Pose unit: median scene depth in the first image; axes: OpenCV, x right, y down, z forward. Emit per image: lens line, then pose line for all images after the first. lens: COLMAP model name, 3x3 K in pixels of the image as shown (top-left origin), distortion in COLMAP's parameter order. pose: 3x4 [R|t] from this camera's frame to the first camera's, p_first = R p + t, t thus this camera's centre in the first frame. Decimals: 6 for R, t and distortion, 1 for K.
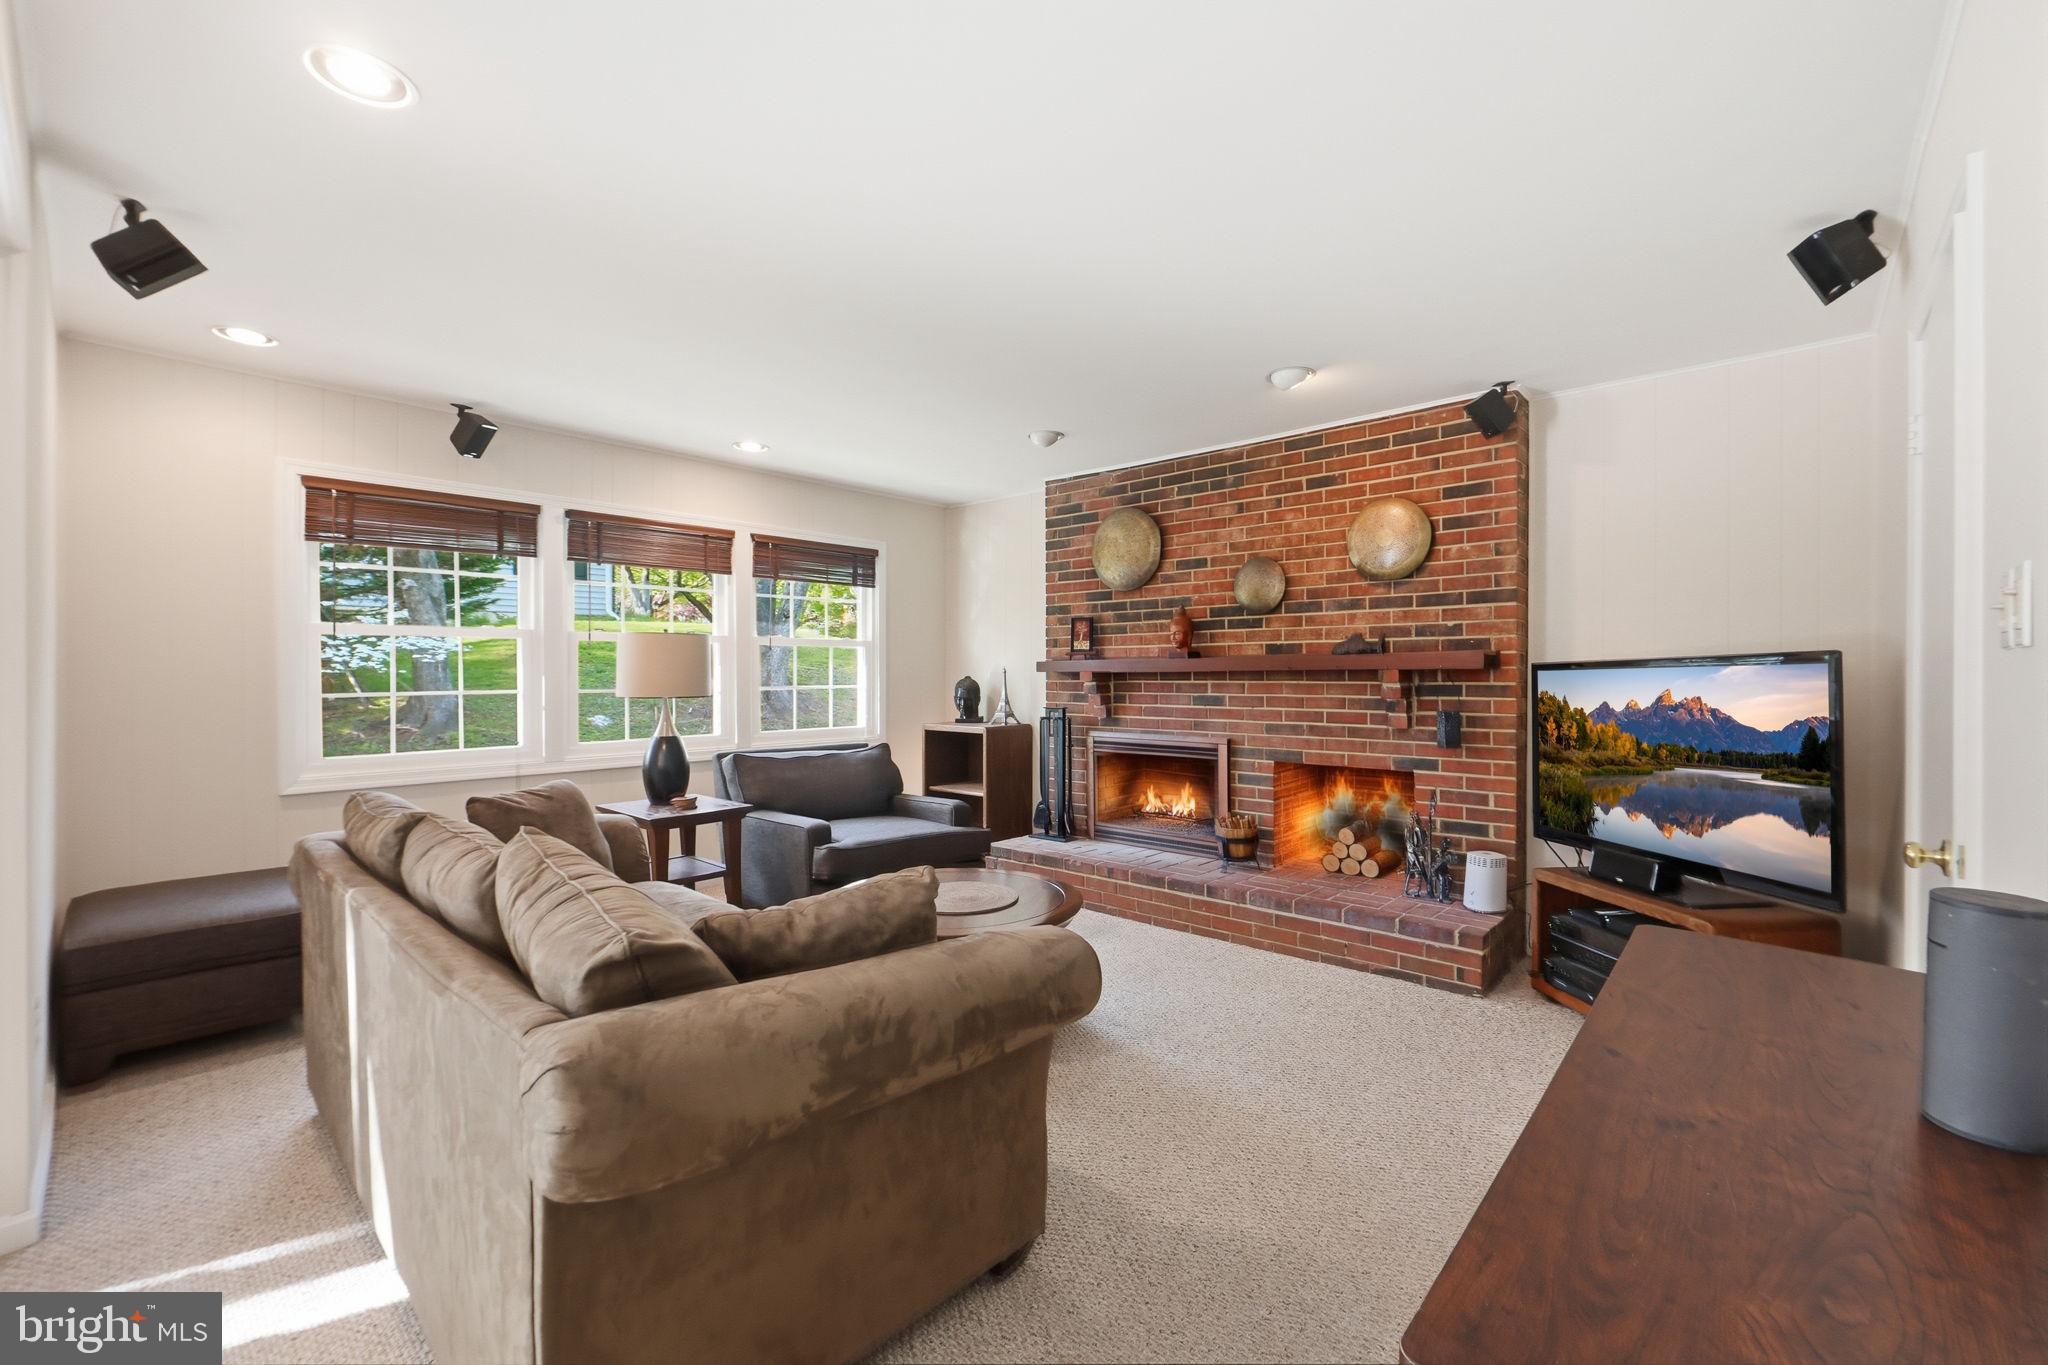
lens RADIAL K [[851.5, 0, 999.7], [0, 851.5, 674.1], [0, 0, 1]] dist [-0.000655, -0.000003]
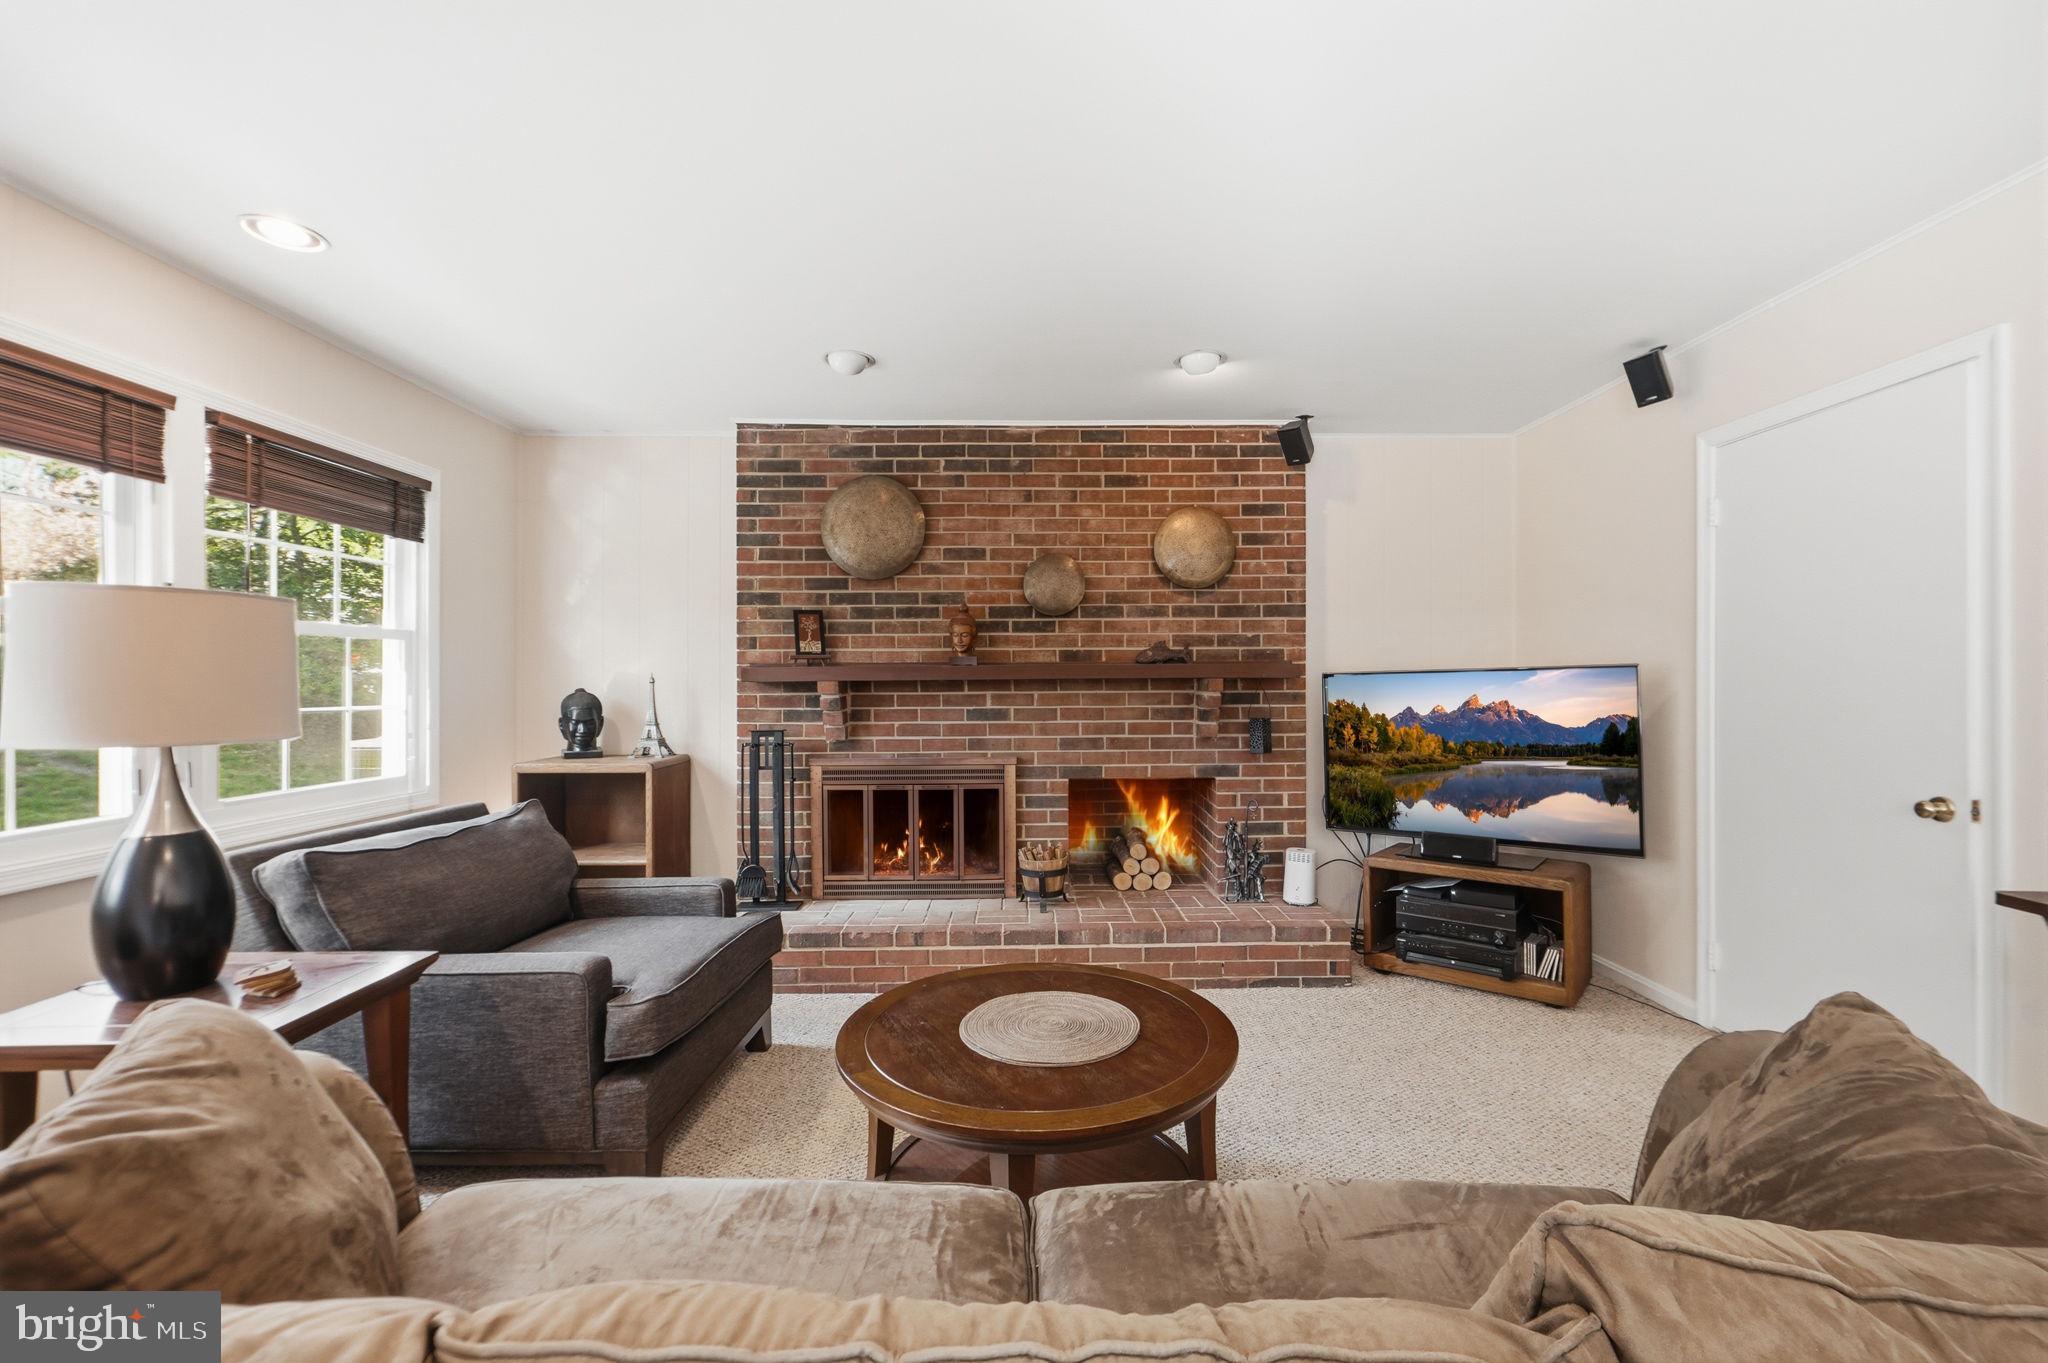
lens RADIAL K [[872.1, 0, 1055.7], [0, 872.1, 676.4], [0, 0, 1]] dist [-0.005004, 0.000054]
pose [[0.725661, 0.000300, 0.688052, -0.330836], [0.002982, 0.999989, -0.003581, -0.004265], [-0.688046, 0.004650, 0.725652, 0.333333]]
